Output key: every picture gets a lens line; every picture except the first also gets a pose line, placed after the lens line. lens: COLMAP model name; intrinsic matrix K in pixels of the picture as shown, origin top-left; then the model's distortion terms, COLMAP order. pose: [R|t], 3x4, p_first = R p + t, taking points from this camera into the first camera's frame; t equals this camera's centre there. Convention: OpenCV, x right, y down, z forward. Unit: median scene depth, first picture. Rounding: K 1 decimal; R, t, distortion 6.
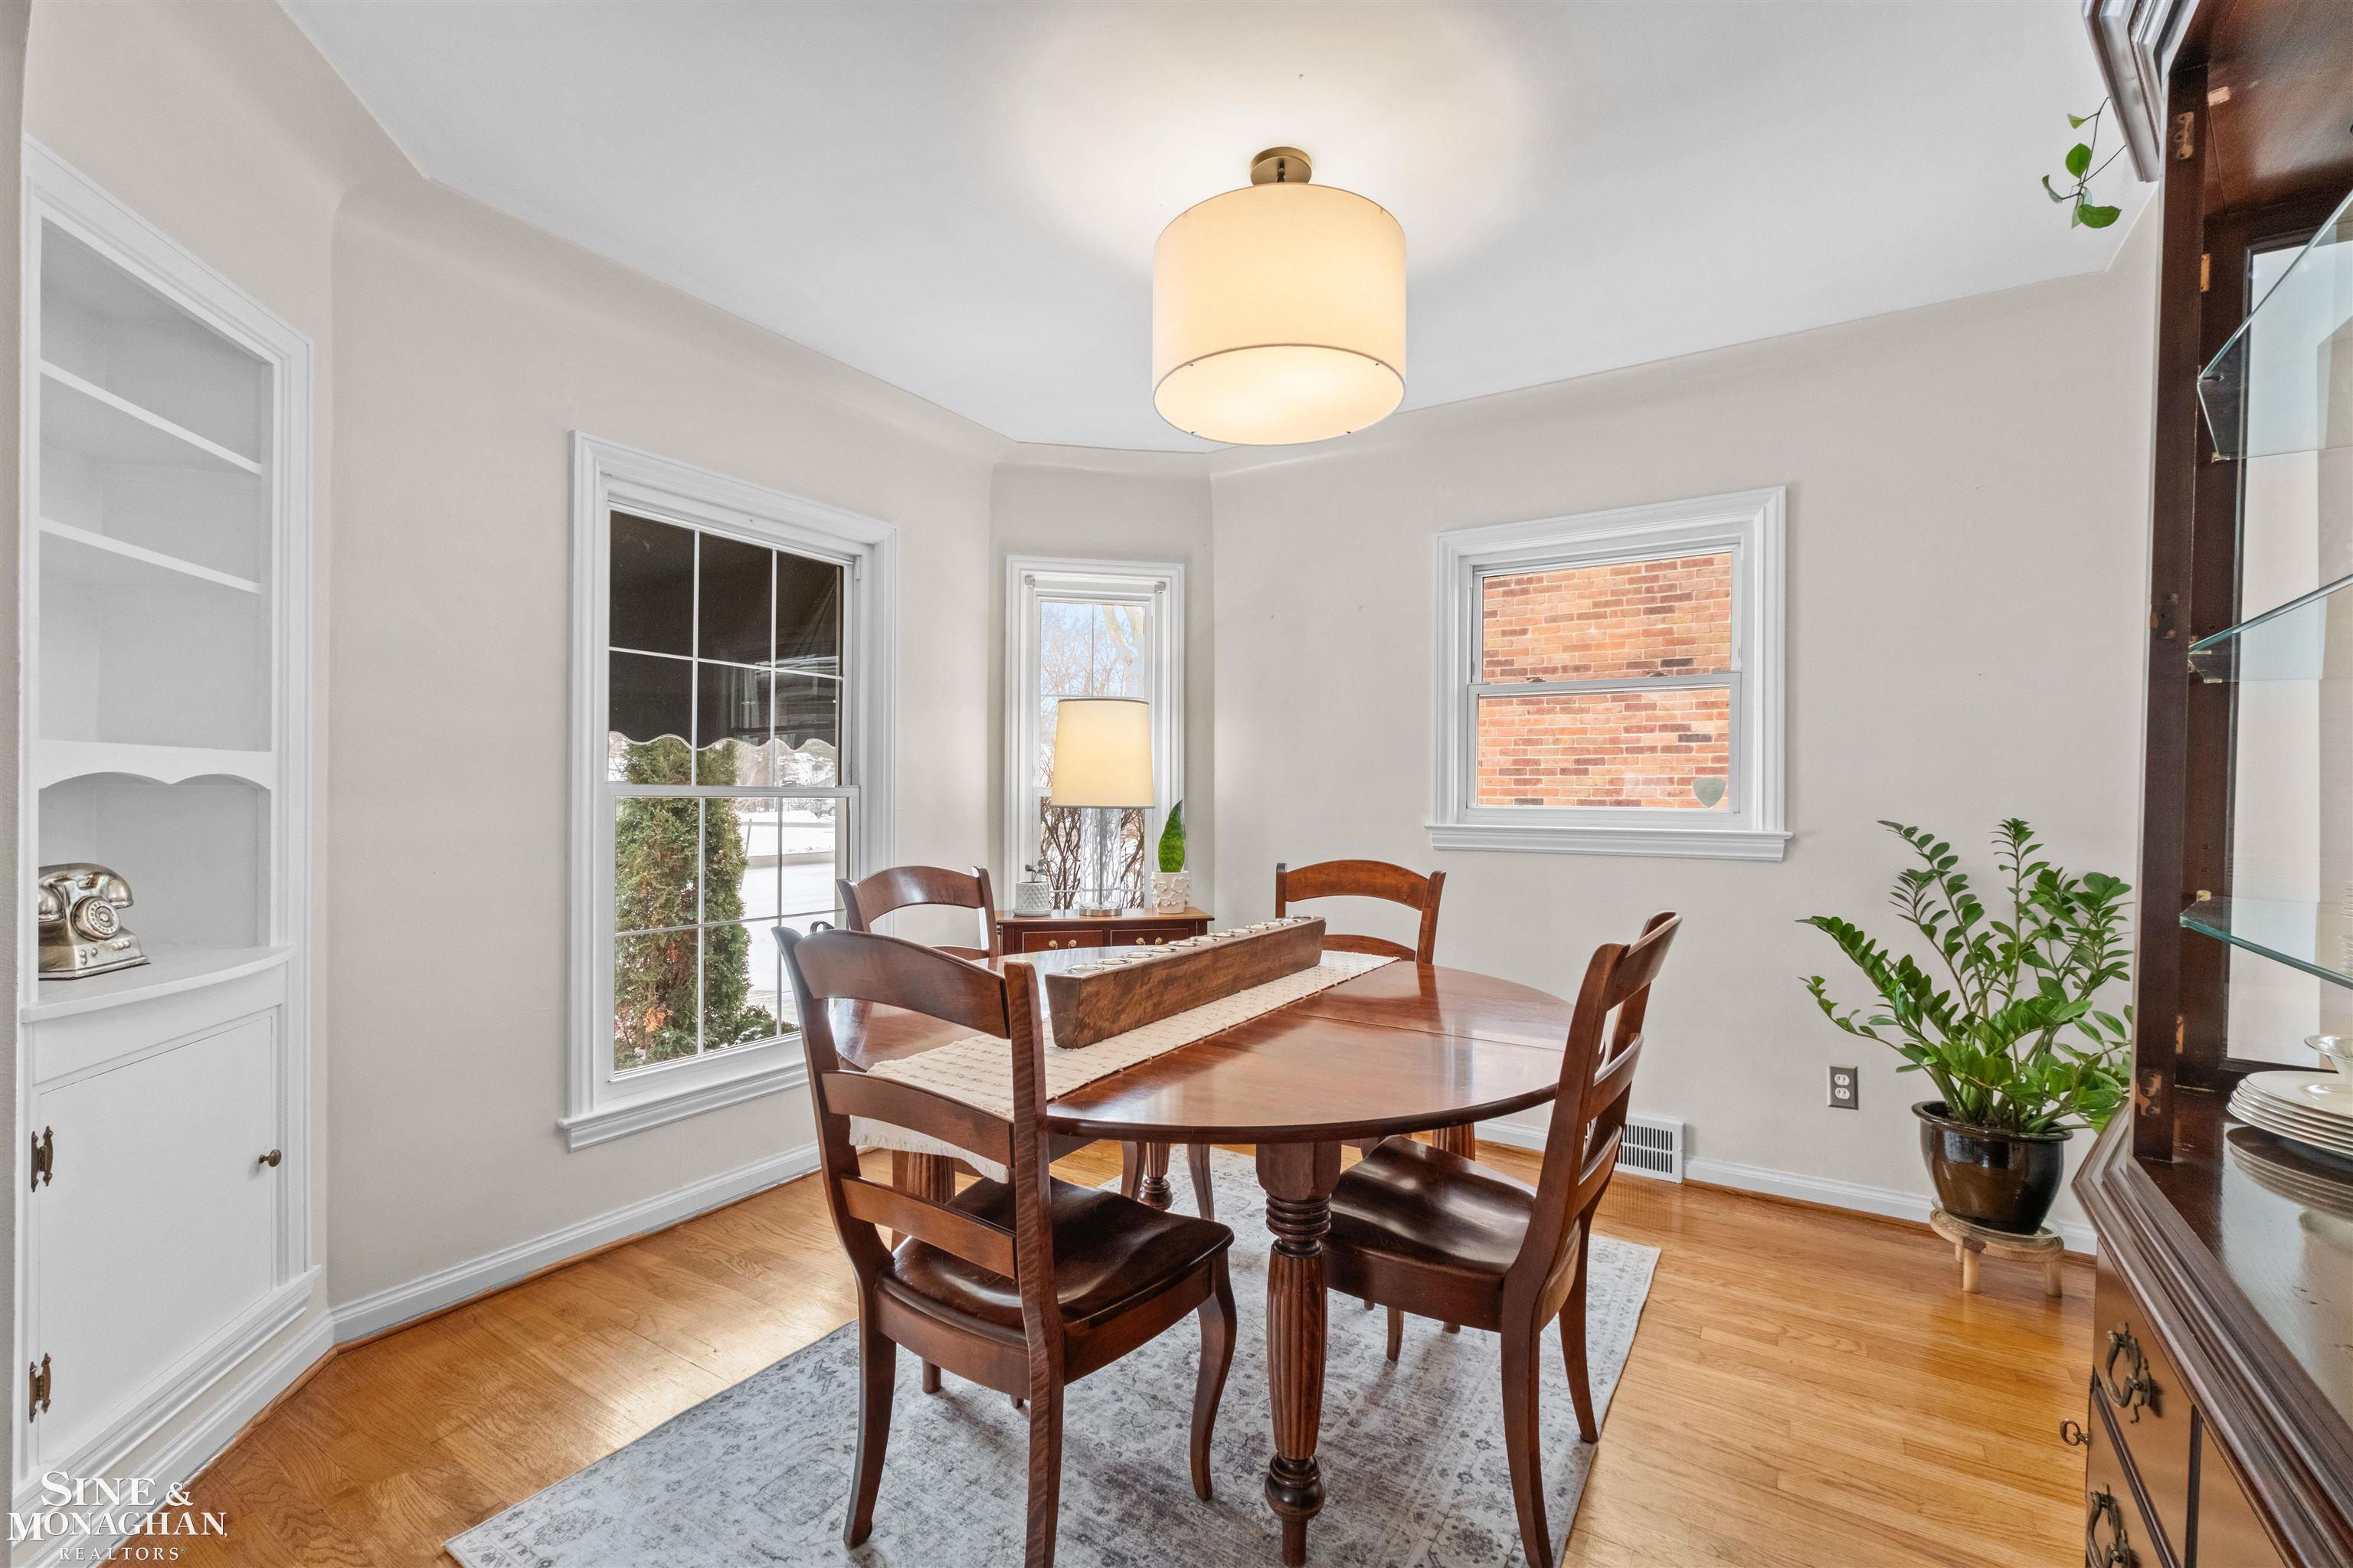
lens RADIAL K [[994.2, 0, 1175.3], [0, 994.2, 791.2], [0, 0, 1]] dist [0.001108, 0.000557]
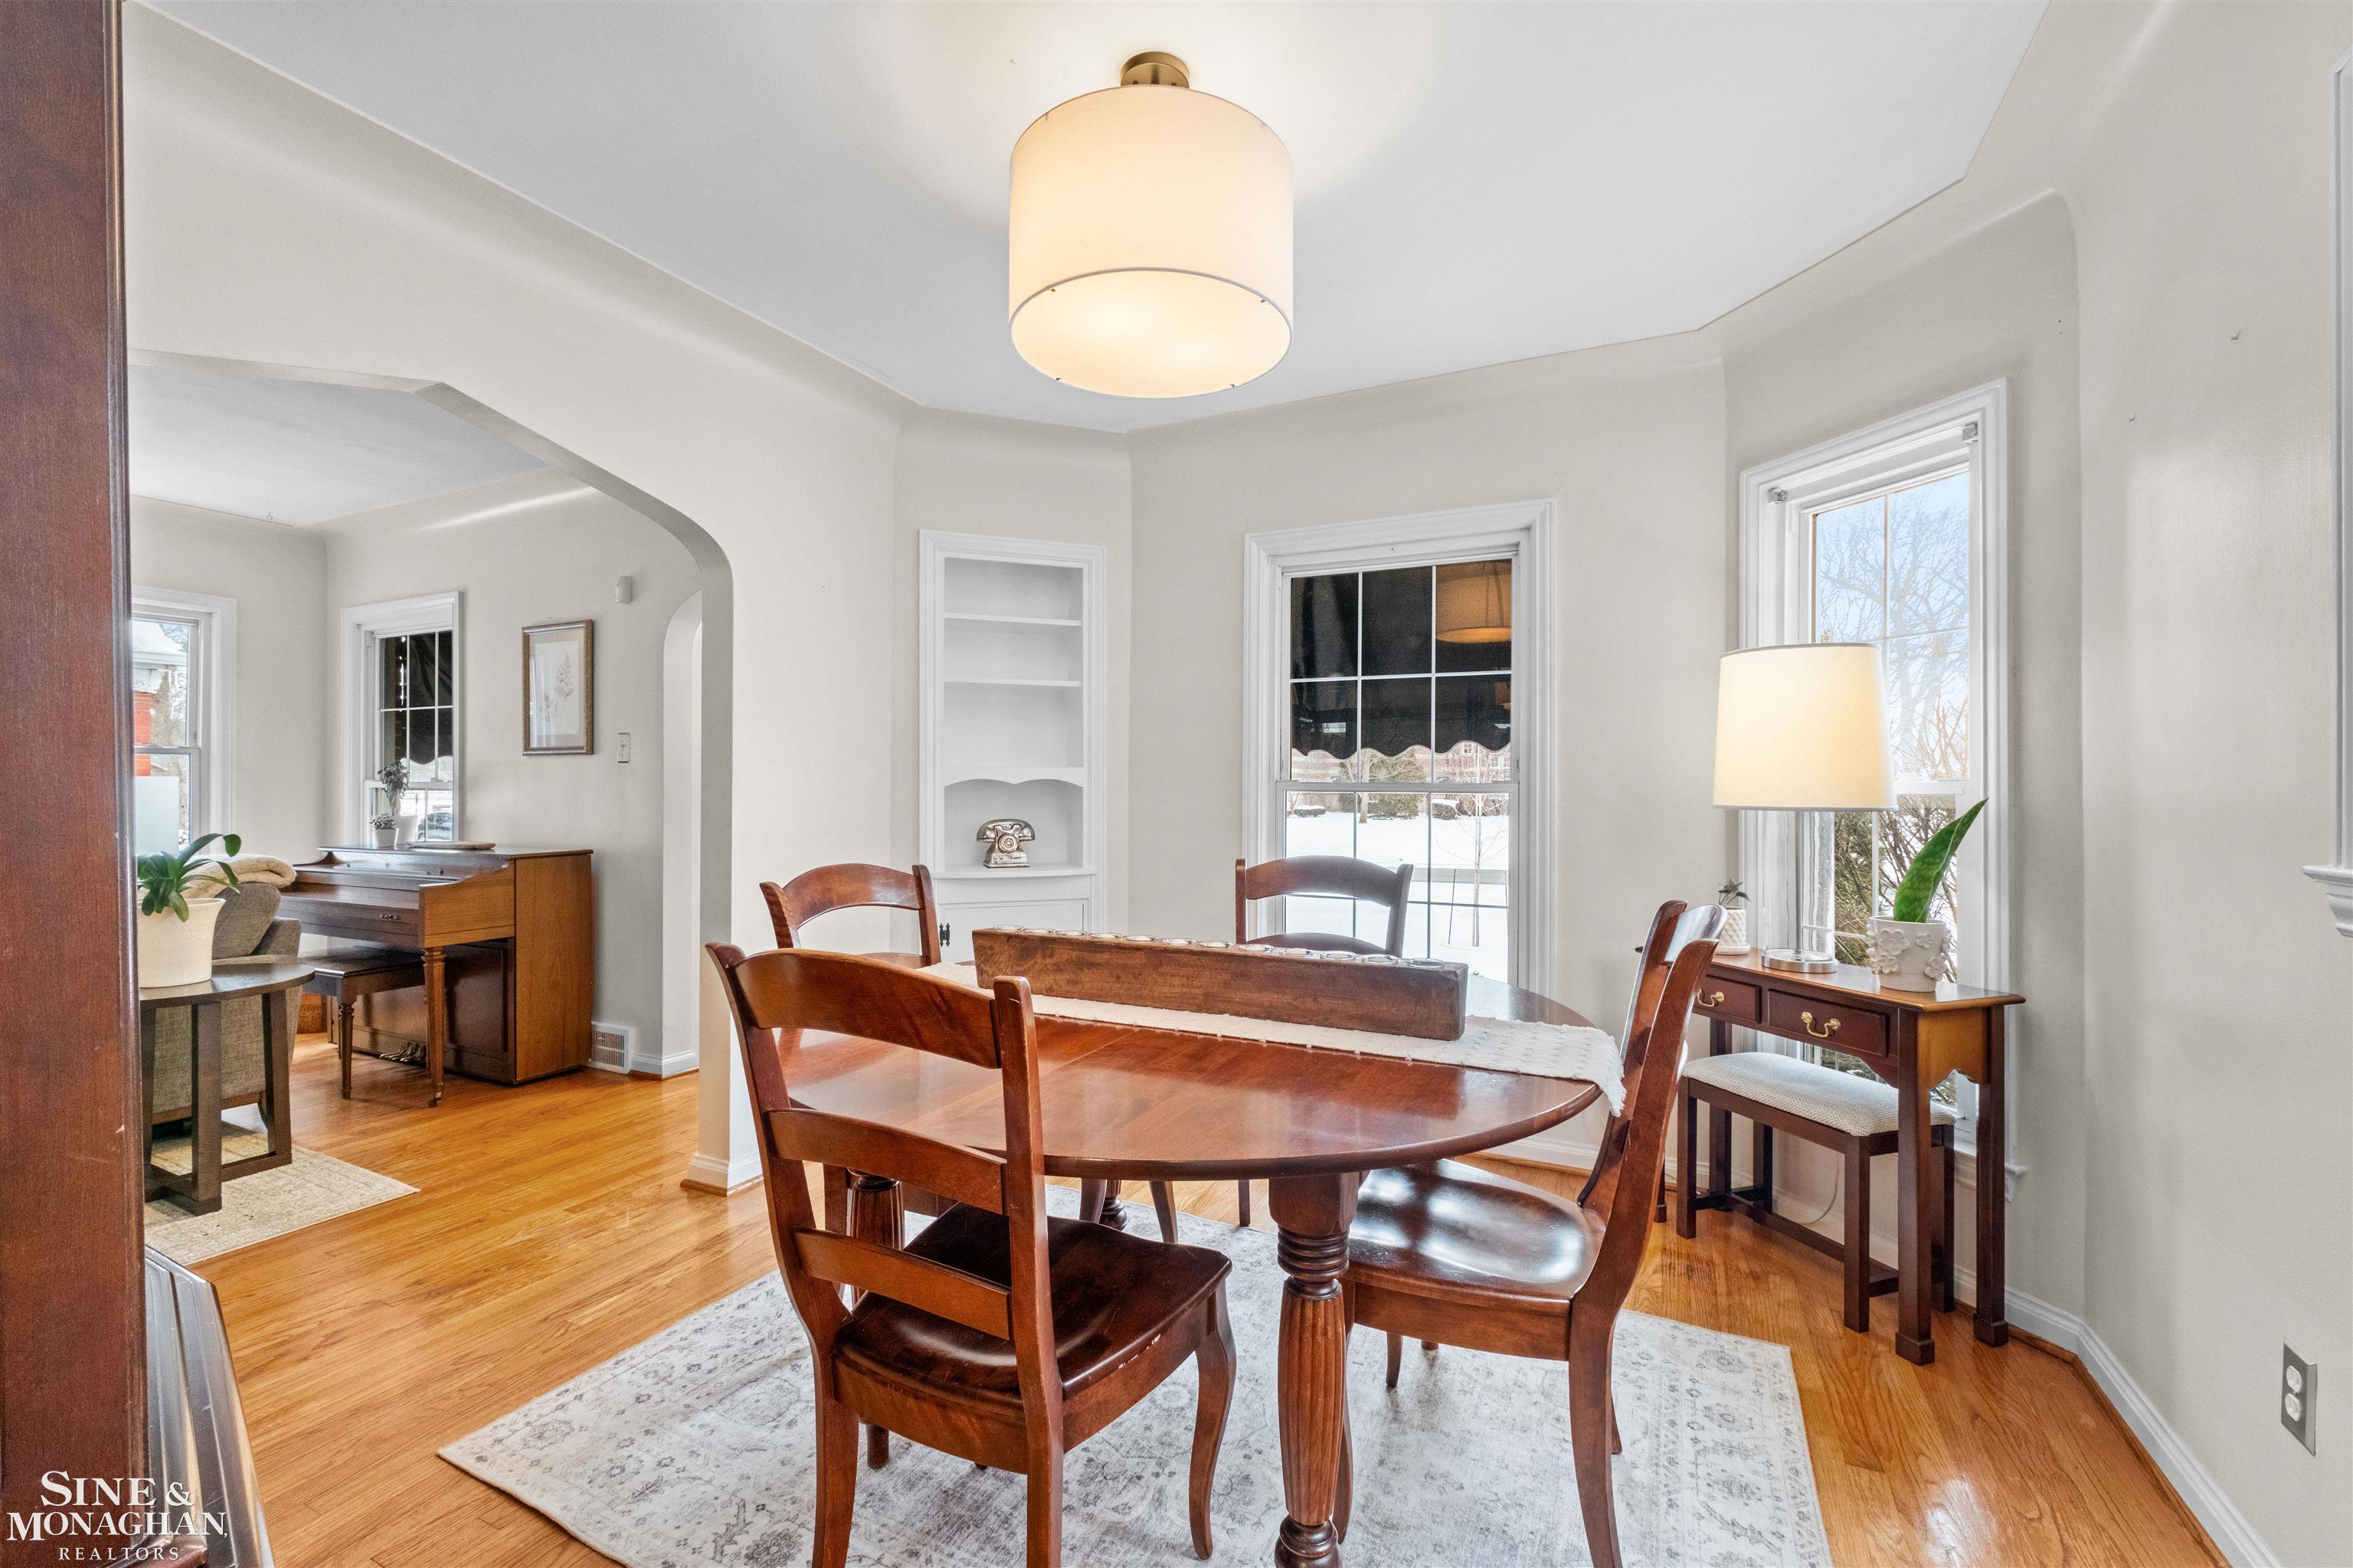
lens RADIAL K [[967.3, 0, 1189.1], [0, 967.3, 773.1], [0, 0, 1]] dist [-0.000569, 0.000183]
pose [[0.115497, -0.020249, -0.993101, 0.753281], [-0.002392, 0.999784, -0.020663, 0.009160], [0.993305, 0.004762, 0.115423, 0.750275]]
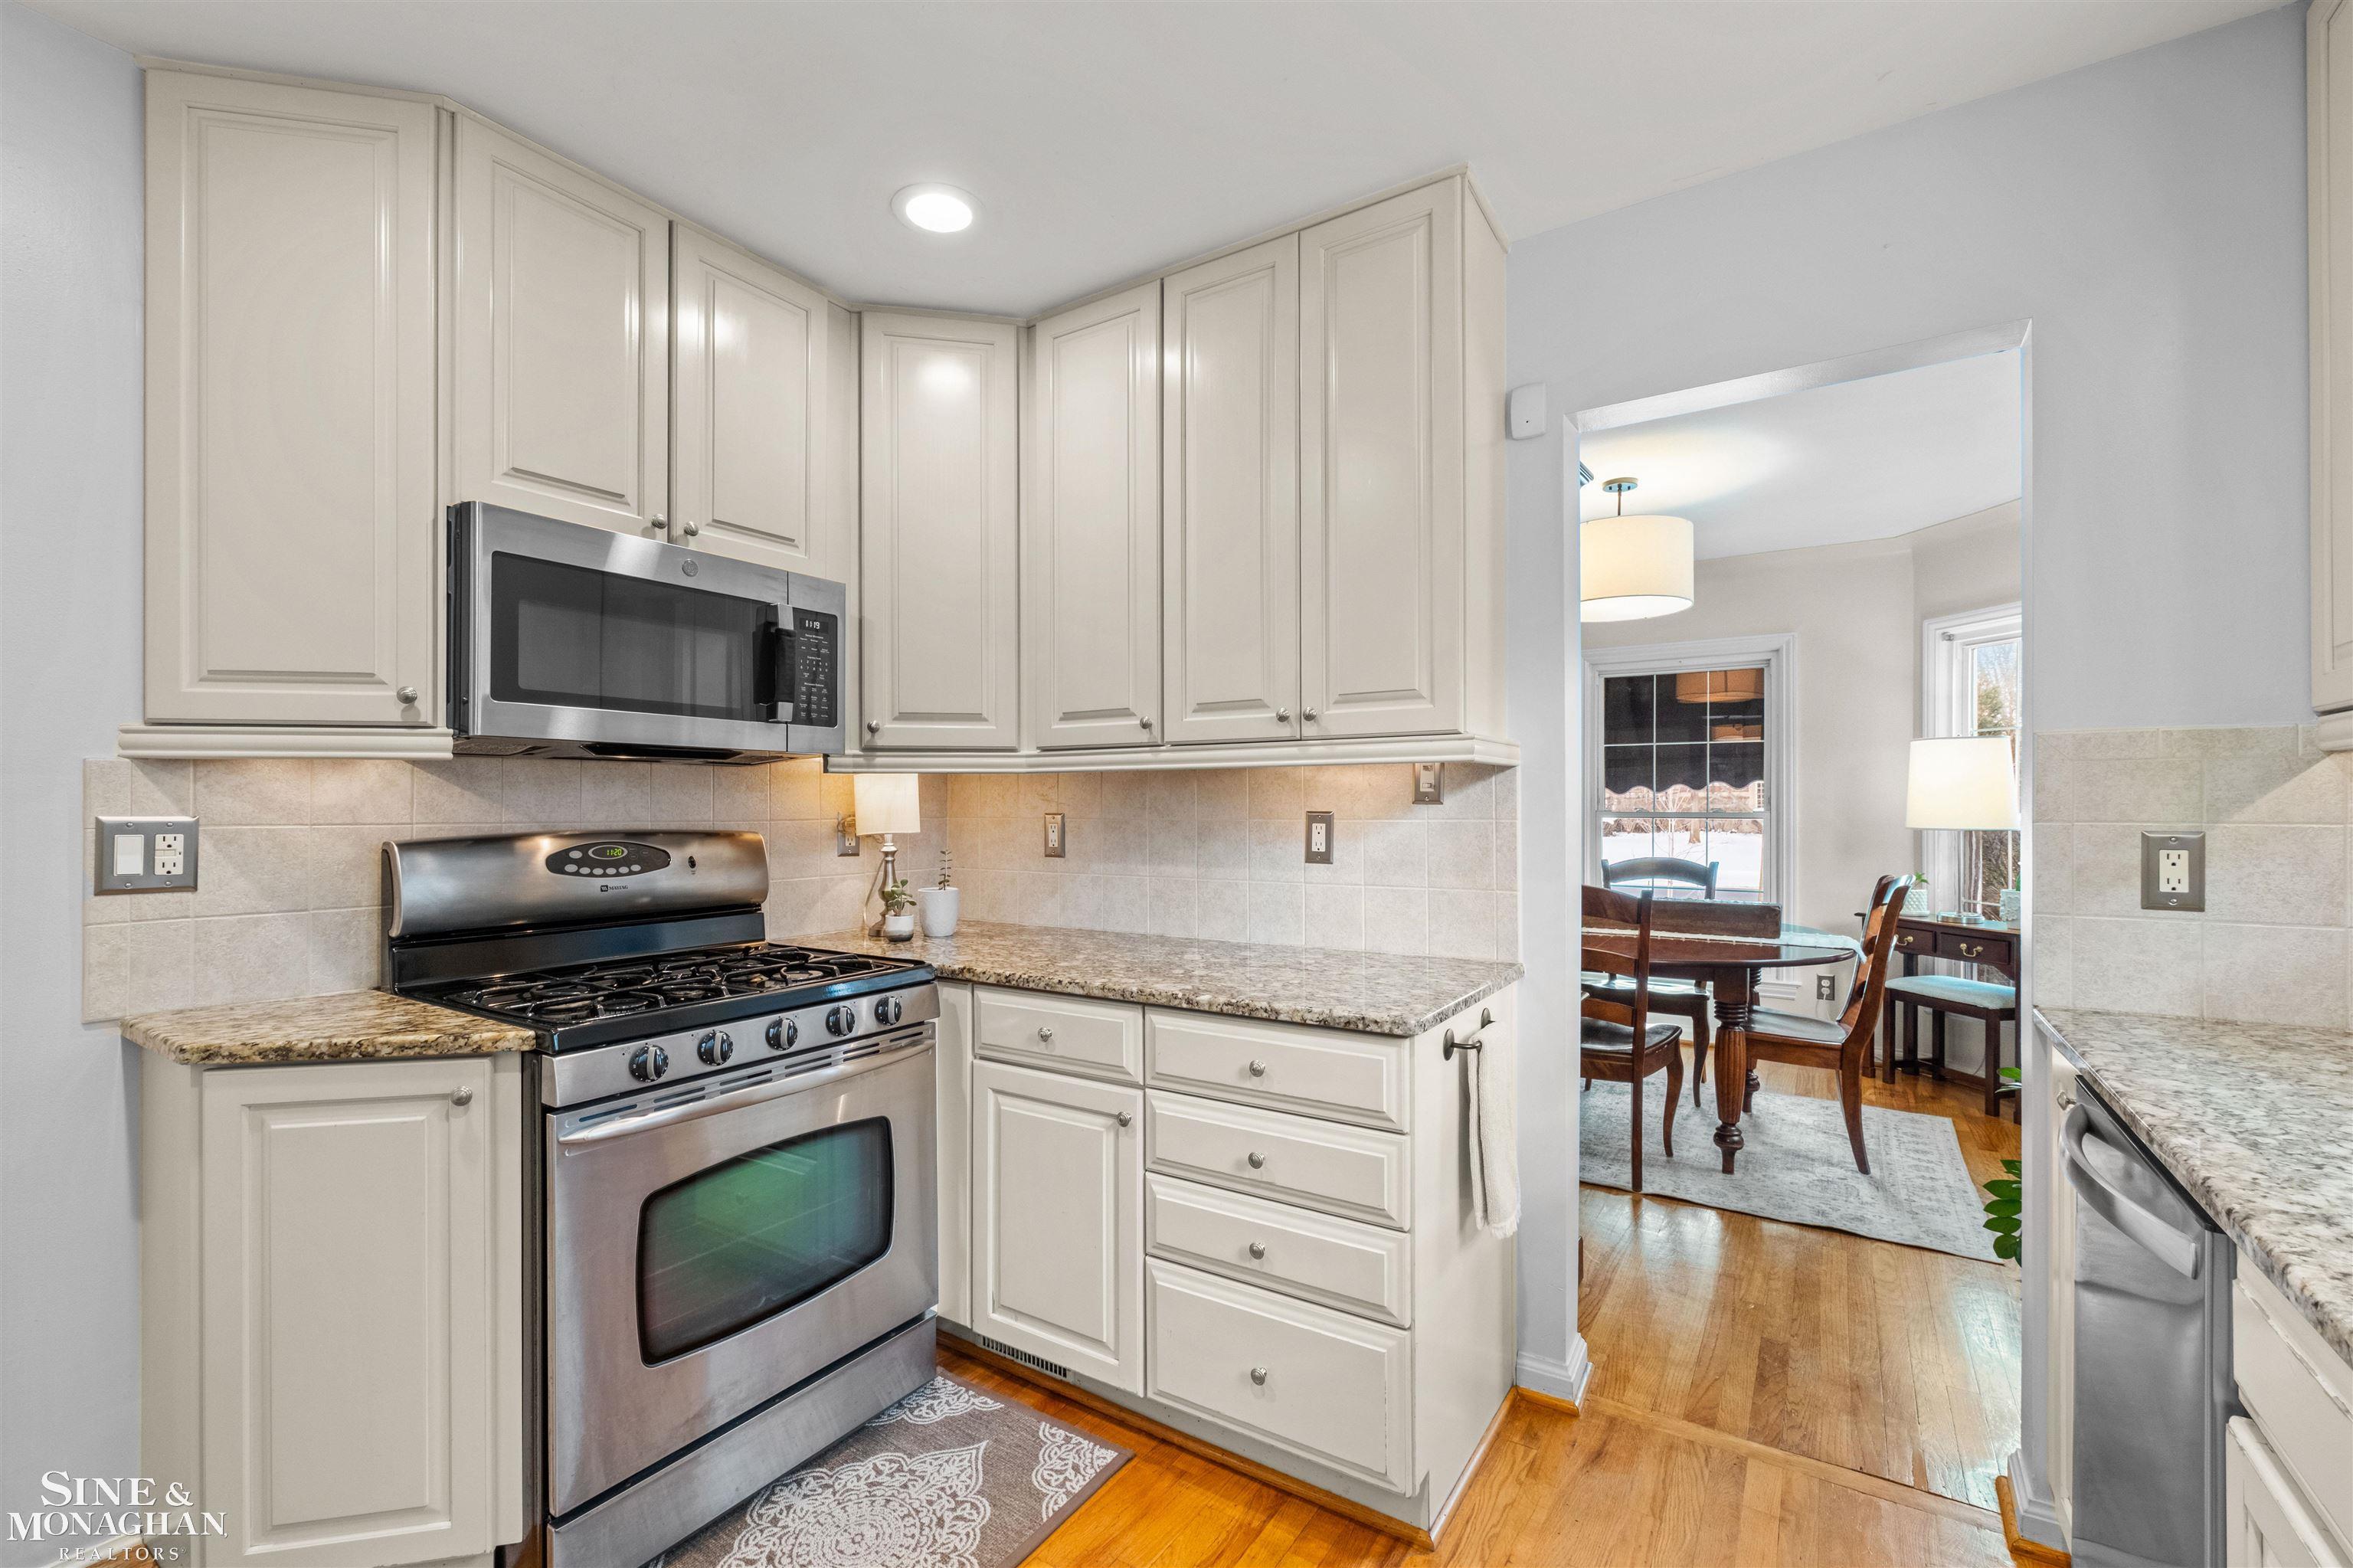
lens RADIAL K [[1012.3, 0, 1173.6], [0, 1012.3, 799.3], [0, 0, 1]] dist [-0.000787, 0.000028]
pose [[-0.006772, -0.012924, -0.999894, 1.600984], [0.001945, 0.999914, -0.012937, -0.008300], [0.999975, -0.002032, -0.006746, 0.135487]]
